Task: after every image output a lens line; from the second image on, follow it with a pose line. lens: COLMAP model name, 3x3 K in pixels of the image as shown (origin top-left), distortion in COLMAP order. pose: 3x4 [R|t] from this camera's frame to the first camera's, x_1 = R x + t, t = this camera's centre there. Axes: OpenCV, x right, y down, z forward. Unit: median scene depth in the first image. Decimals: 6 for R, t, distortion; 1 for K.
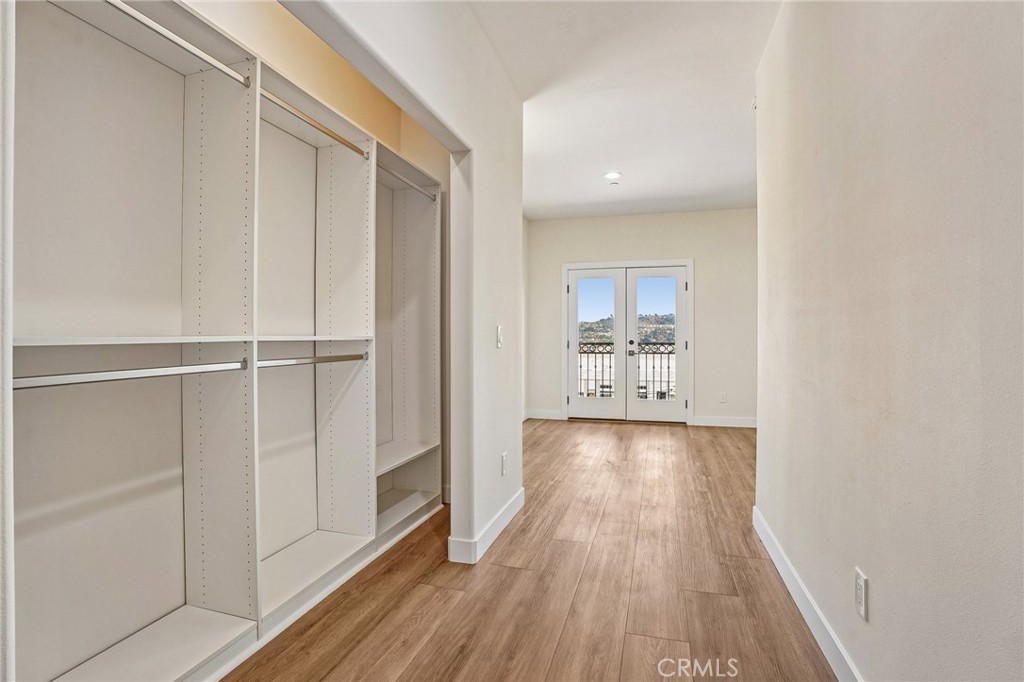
lens RADIAL K [[477.8, 0, 510.5], [0, 477.8, 342.4], [0, 0, 1]] dist [-0.014810, -0.002639]
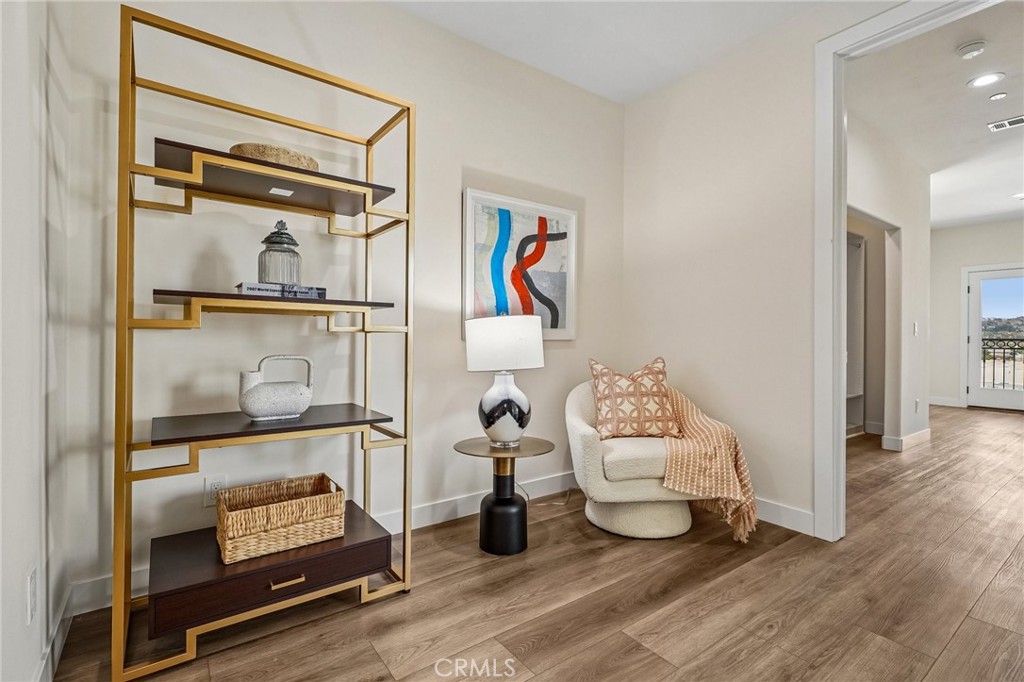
lens RADIAL K [[477.8, 0, 502.7], [0, 477.8, 337.9], [0, 0, 1]] dist [-0.014810, -0.002639]
pose [[0.791382, -0.002416, -0.611318, -0.099640], [-0.006852, 0.999894, -0.012821, 0.036585], [0.611284, 0.014335, 0.791282, -0.771869]]
